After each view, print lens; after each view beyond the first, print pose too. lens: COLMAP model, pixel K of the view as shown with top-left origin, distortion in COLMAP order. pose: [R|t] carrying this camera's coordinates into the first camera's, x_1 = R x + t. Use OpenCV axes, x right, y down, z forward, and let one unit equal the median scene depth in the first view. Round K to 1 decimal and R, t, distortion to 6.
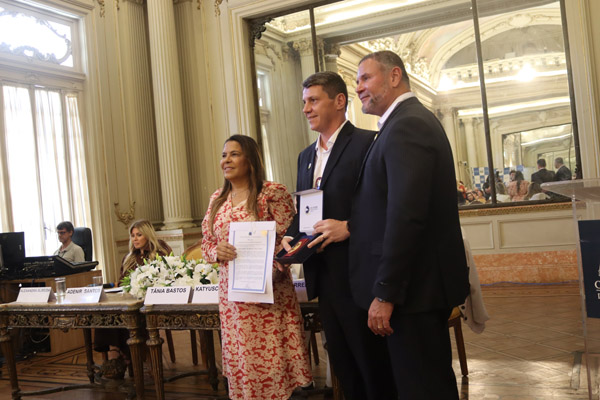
lens RADIAL K [[608.5, 0, 300.0], [0, 608.5, 200.0], [0, 0, 1]] dist [-0.105847, 0.118103]
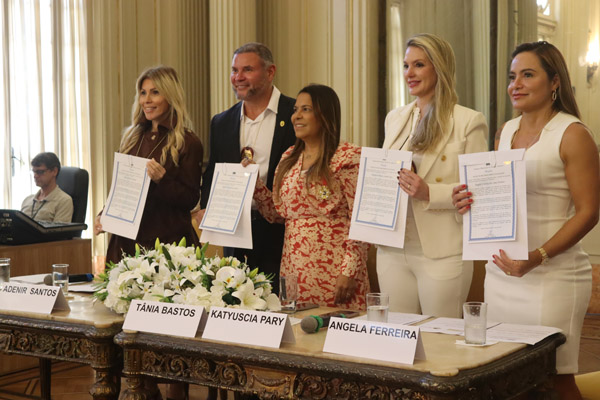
lens RADIAL K [[997.0, 0, 300.0], [0, 997.0, 200.0], [0, 0, 1]] dist [0.026926, 0.087011]
pose [[0.984516, 0.094078, -0.147914, 0.033621], [-0.082659, 0.993236, 0.081547, -0.037669], [0.154585, -0.068058, 0.985633, 0.099898]]
